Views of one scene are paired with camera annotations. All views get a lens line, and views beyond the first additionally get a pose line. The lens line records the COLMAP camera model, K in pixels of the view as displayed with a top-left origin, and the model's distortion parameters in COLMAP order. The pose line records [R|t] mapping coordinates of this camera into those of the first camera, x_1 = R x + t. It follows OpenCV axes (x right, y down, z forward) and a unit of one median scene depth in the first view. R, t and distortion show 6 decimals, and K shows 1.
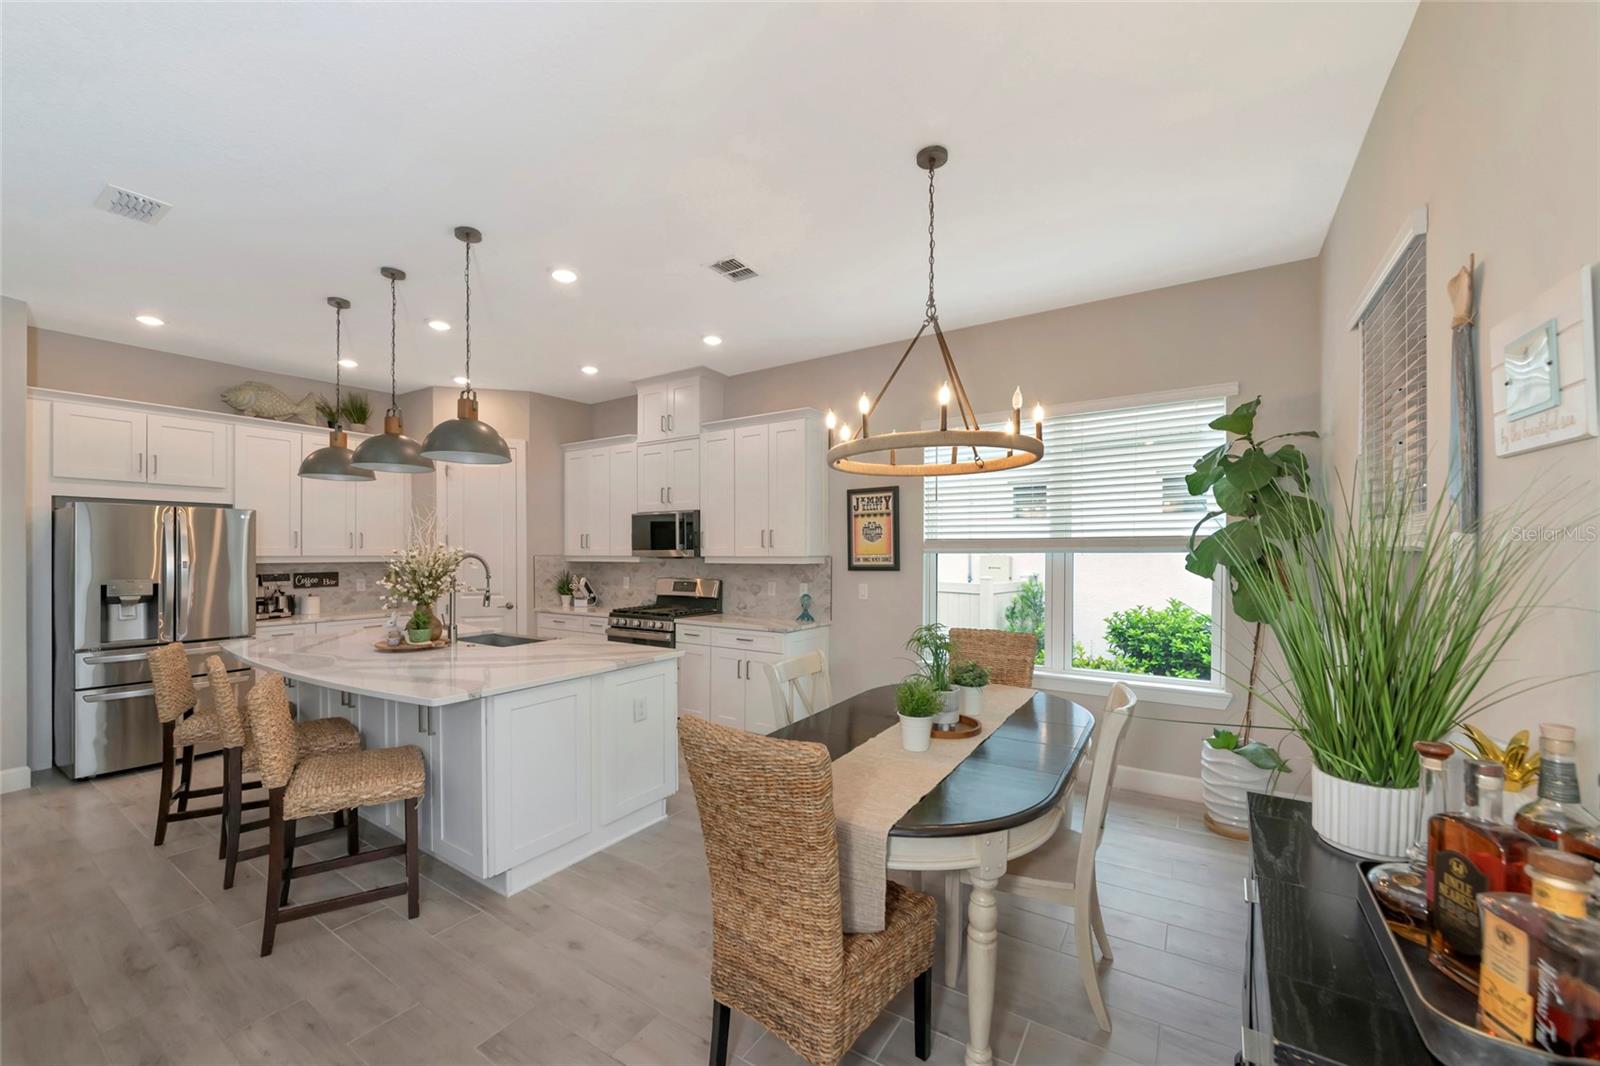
lens RADIAL K [[616.7, 0, 795.3], [0, 616.7, 553.5], [0, 0, 1]] dist [-0.016215, -0.000125]
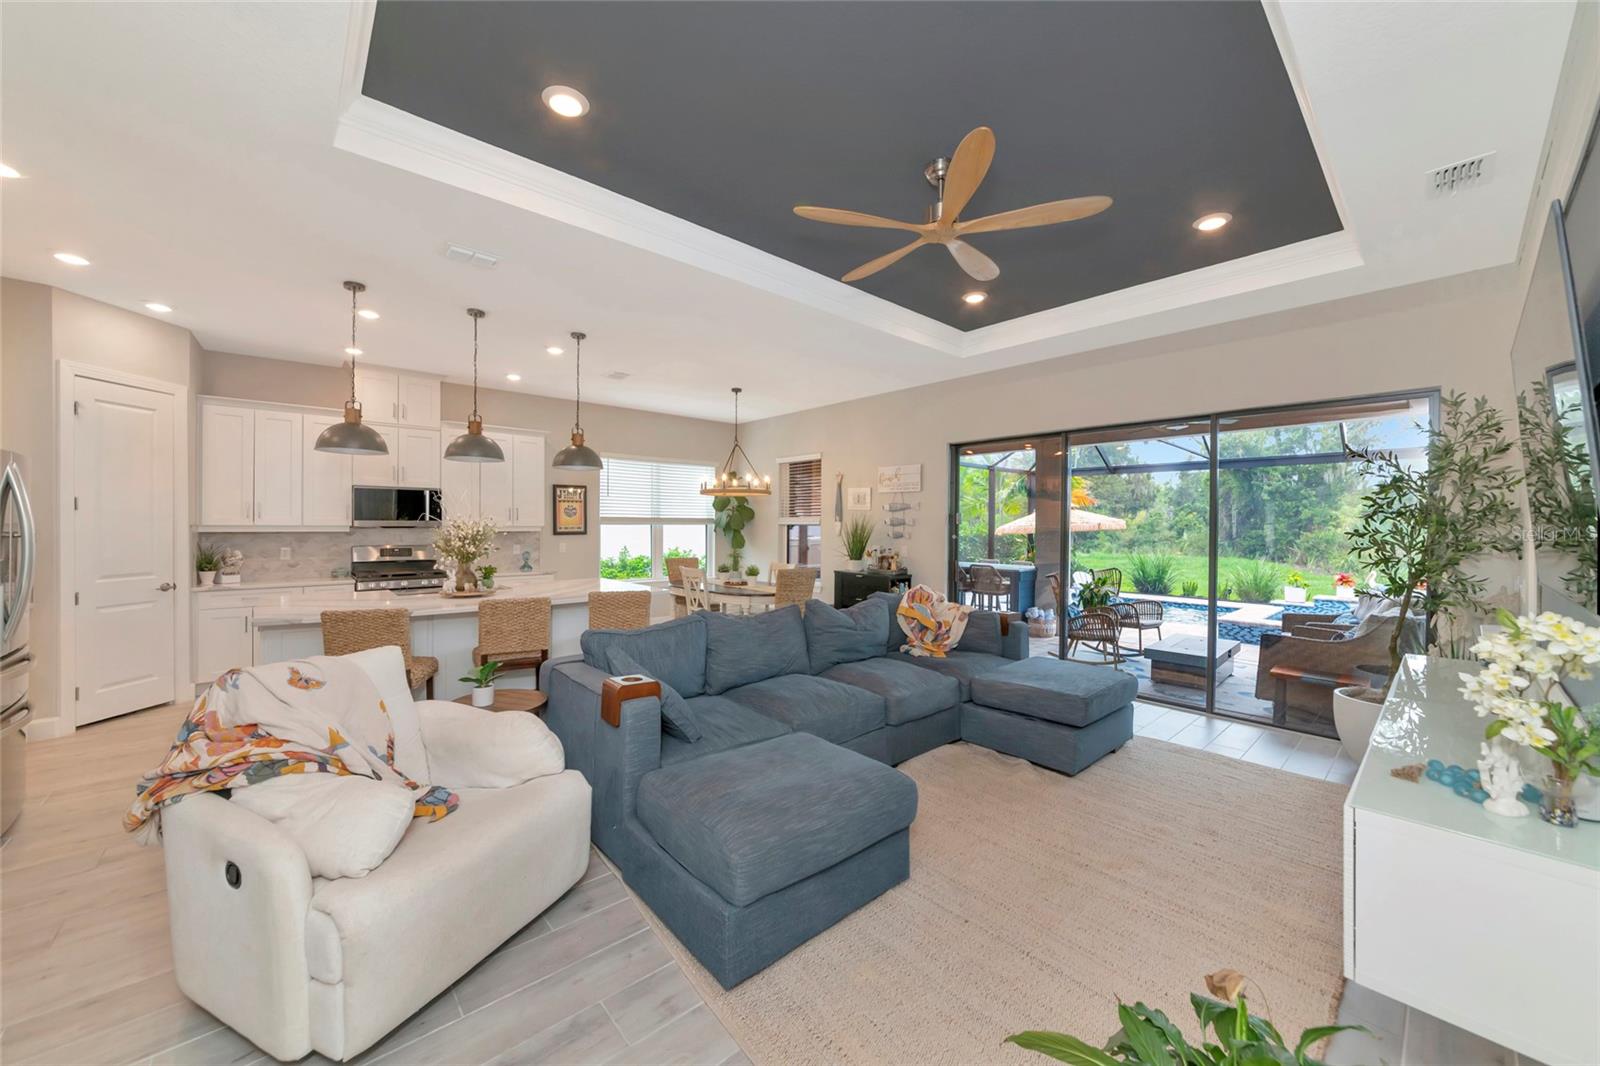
lens RADIAL K [[588.5, 0, 800.0], [0, 588.5, 533.0], [0, 0, 1]] dist [0.000162, -0.000011]
pose [[0.262226, -0.012408, 0.964927, -1.177803], [-0.004679, 0.999889, 0.014129, -0.002111], [-0.964995, -0.008220, 0.262139, -0.012561]]
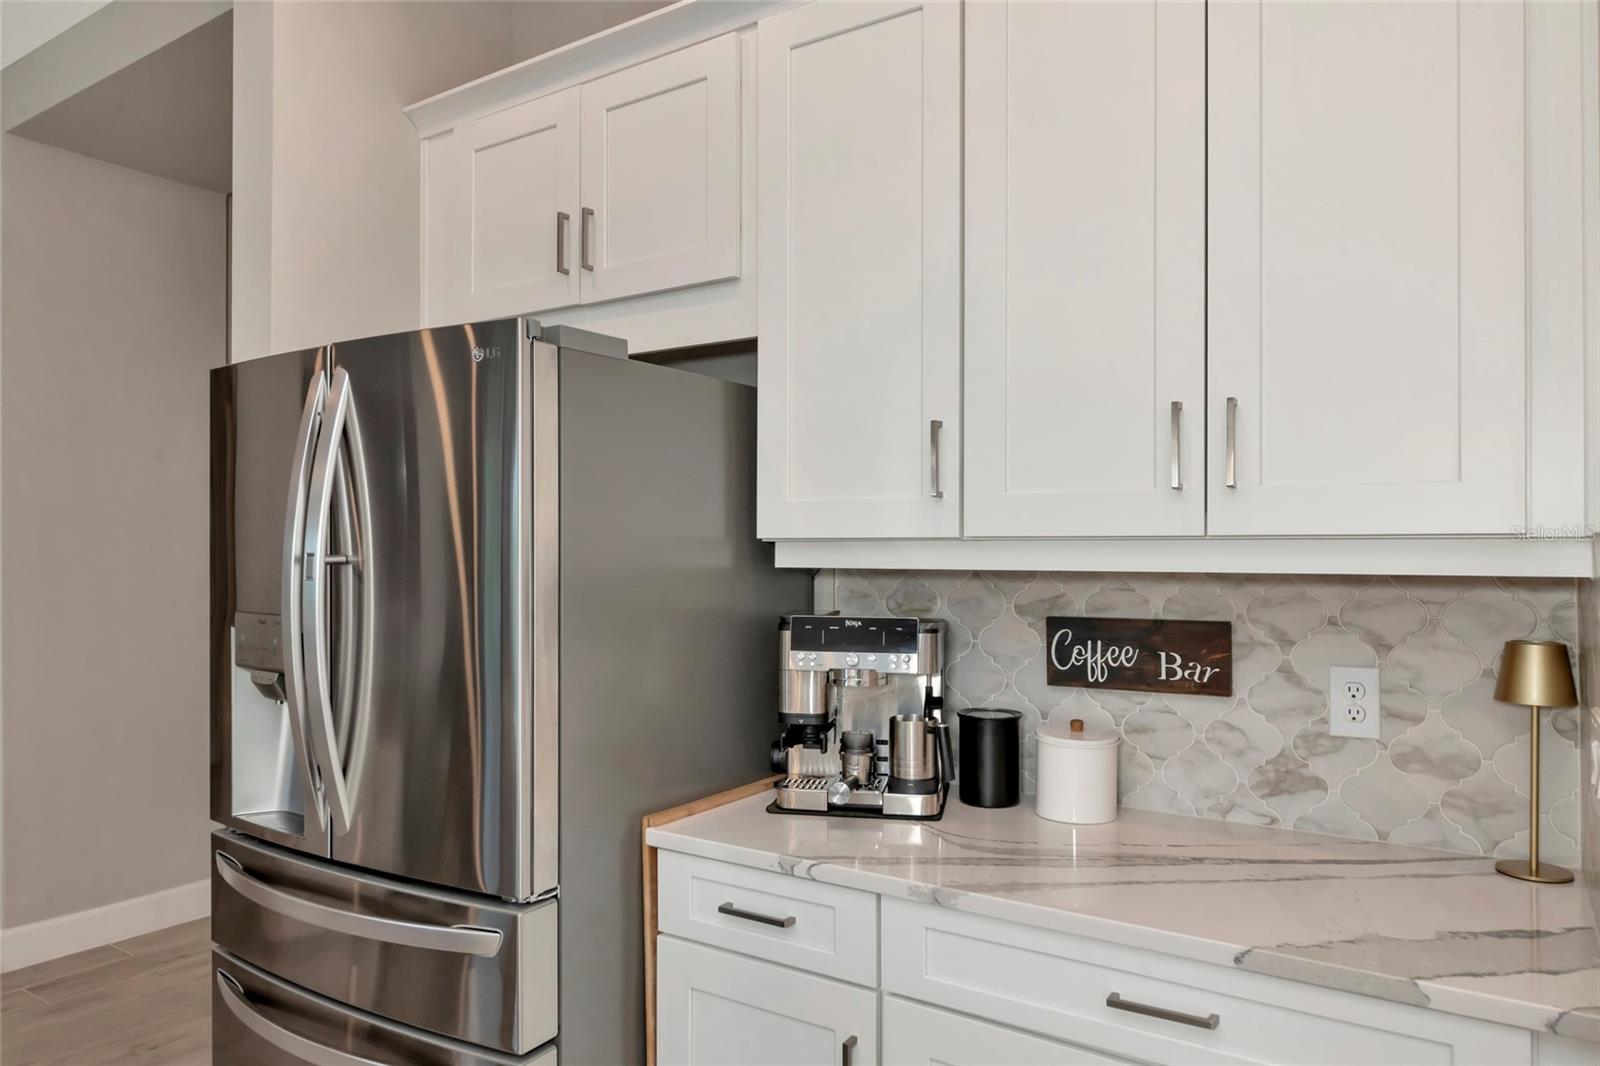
lens RADIAL K [[1115.5, 0, 800.0], [0, 1115.5, 533.0], [0, 0, 1]] dist [0.001253, 0.000362]
pose [[-0.041543, -0.002402, -0.999134, -0.445662], [-0.000612, 0.999997, -0.002379, 0.002696], [0.999137, 0.000512, -0.041544, 1.014953]]
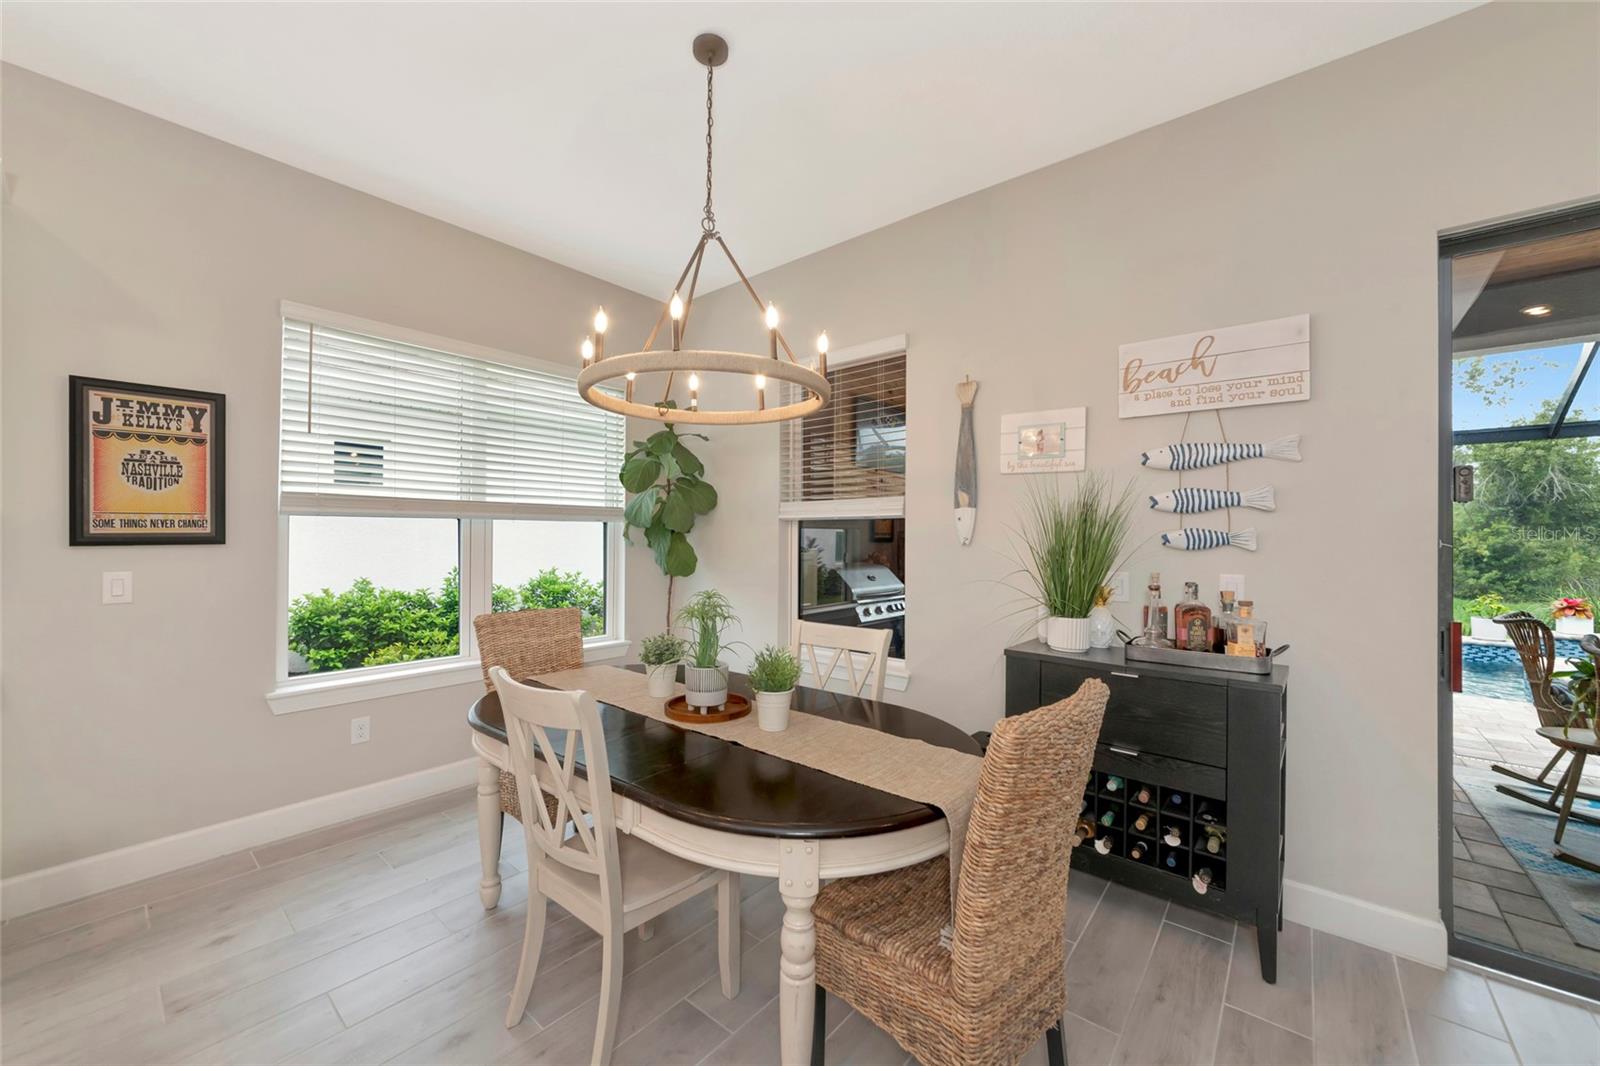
lens RADIAL K [[611.5, 0, 797.2], [0, 611.5, 526.7], [0, 0, 1]] dist [-0.000817, 0.000076]
pose [[0.121369, 0.016217, 0.992475, -0.301185], [-0.001701, 0.999868, -0.016130, 0.018762], [-0.992606, 0.000269, 0.121381, 0.378900]]
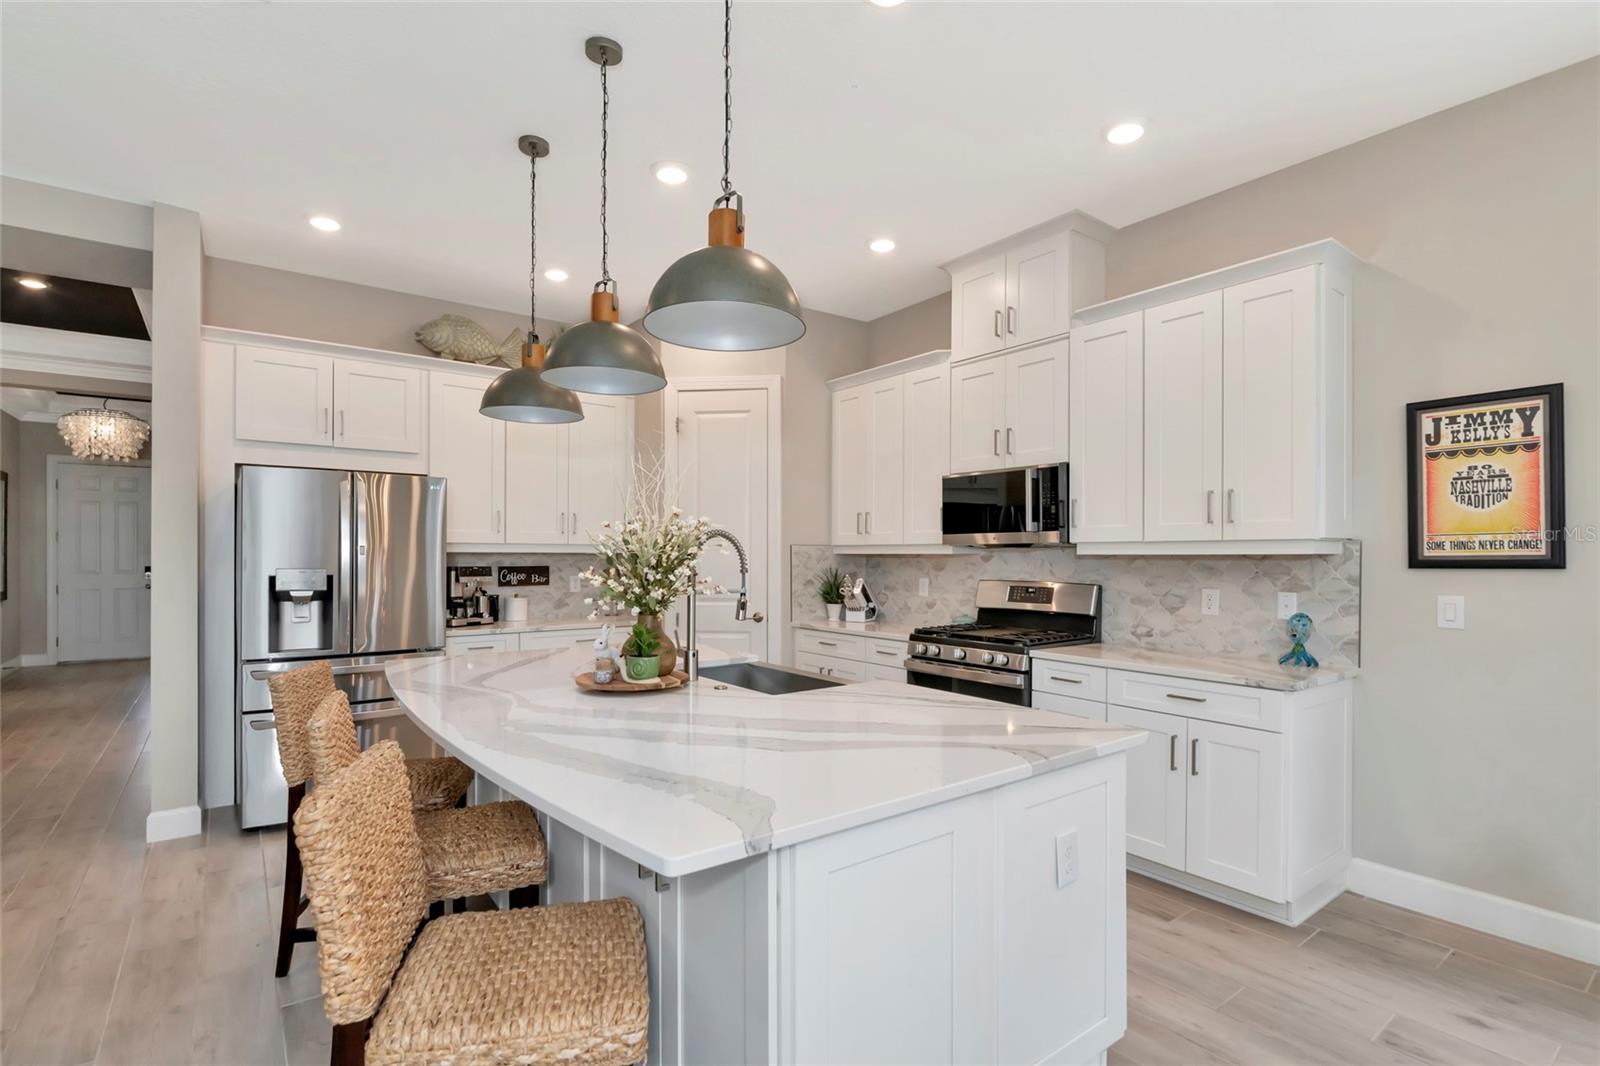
lens RADIAL K [[752.1, 0, 796.6], [0, 752.1, 557.6], [0, 0, 1]] dist [-0.002384, -0.000921]
pose [[0.939367, 0.004499, -0.342884, -0.161218], [-0.004297, 0.999990, 0.001348, 0.019656], [0.342886, 0.000208, 0.939377, 0.265057]]
